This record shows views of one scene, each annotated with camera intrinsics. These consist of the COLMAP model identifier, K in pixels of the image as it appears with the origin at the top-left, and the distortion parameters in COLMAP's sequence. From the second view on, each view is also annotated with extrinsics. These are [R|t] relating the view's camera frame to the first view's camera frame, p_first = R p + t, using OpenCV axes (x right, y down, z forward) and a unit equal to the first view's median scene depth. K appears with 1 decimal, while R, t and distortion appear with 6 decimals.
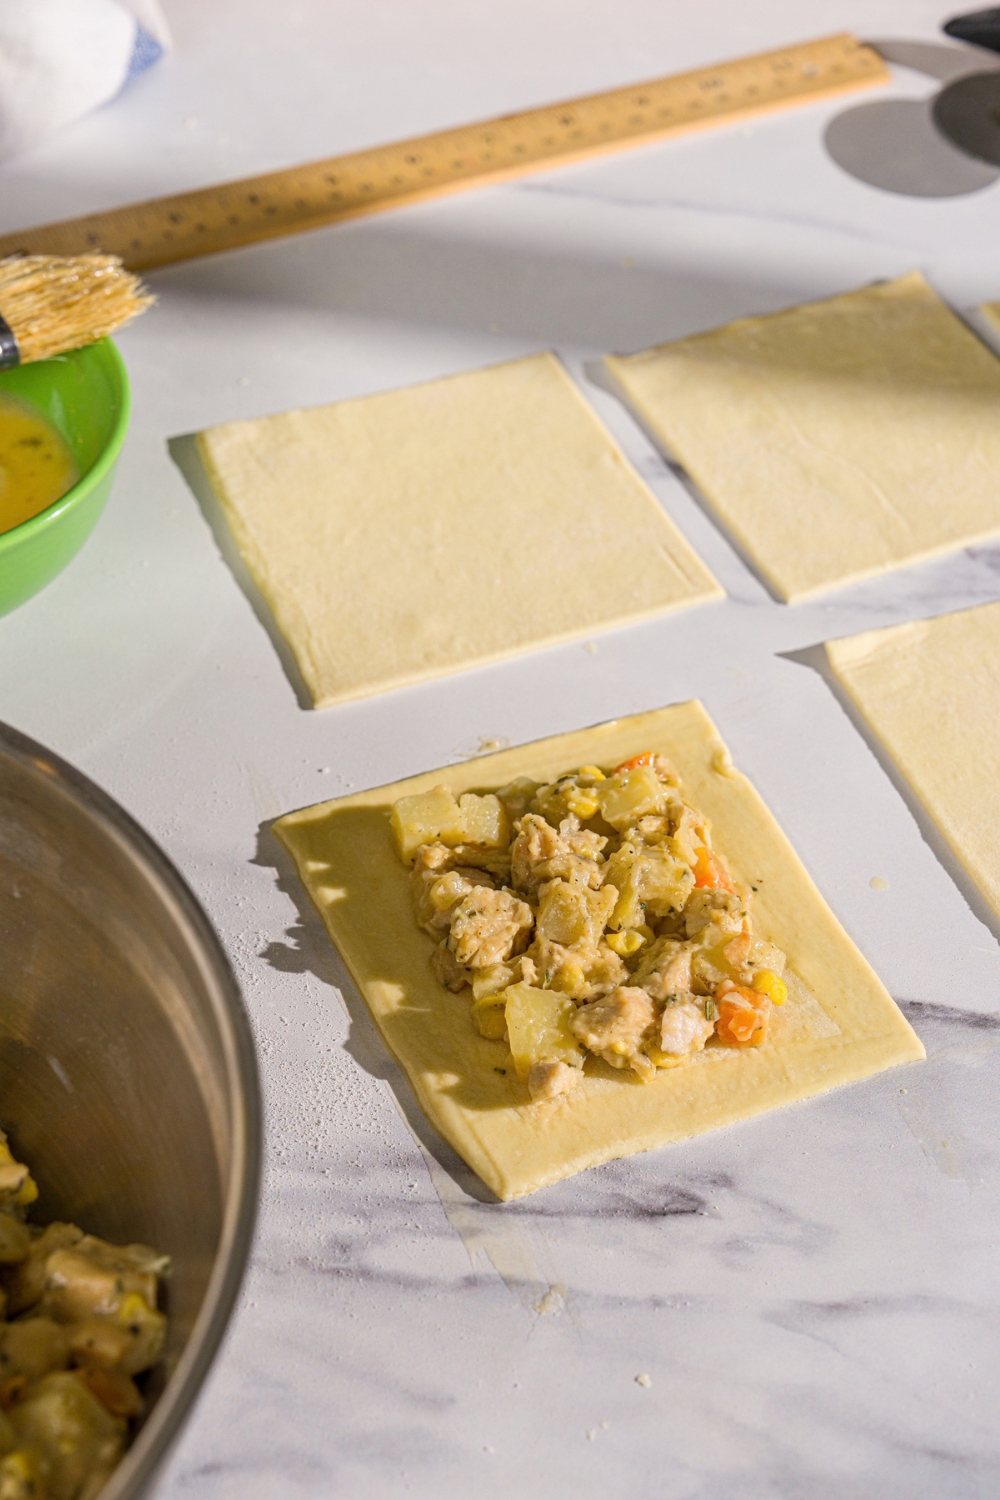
lens RADIAL K [[2572.8, 0, 500.0], [0, 2572.8, 750.0], [0, 0, 1]] dist [-0.003502, -0.029800]
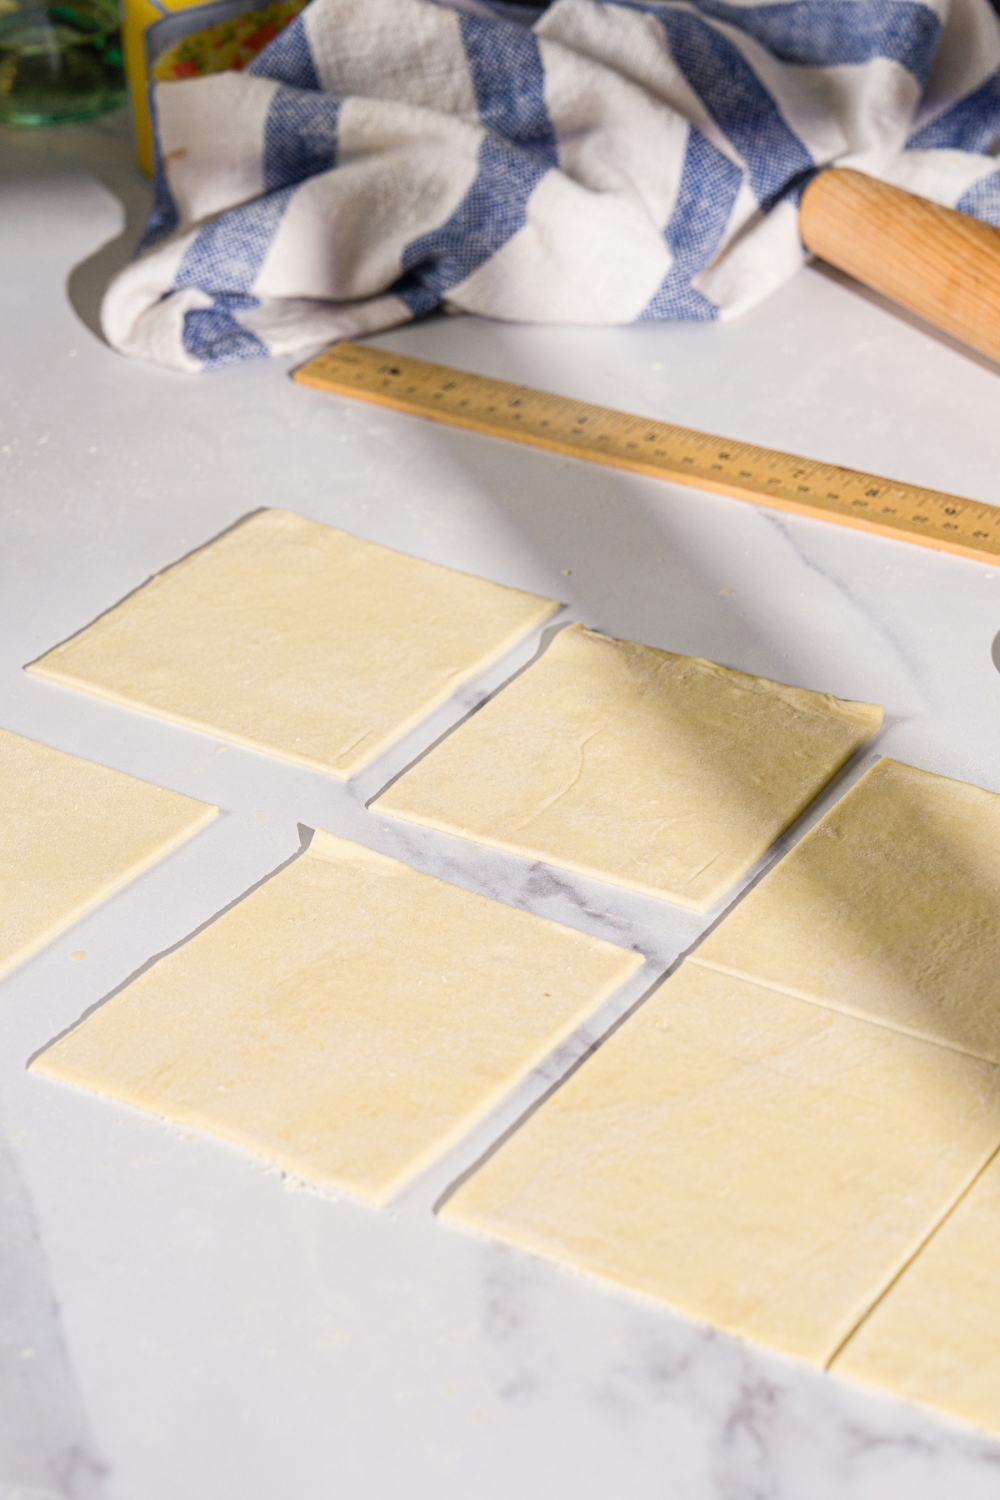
lens RADIAL K [[2572.8, 0, 500.0], [0, 2572.8, 750.0], [0, 0, 1]] dist [-0.003502, -0.029800]
pose [[0.657118, 0.486205, -0.576021, 0.956455], [-0.541670, 0.836002, 0.087717, -0.250723], [0.524204, 0.254373, 0.812715, 0.058114]]
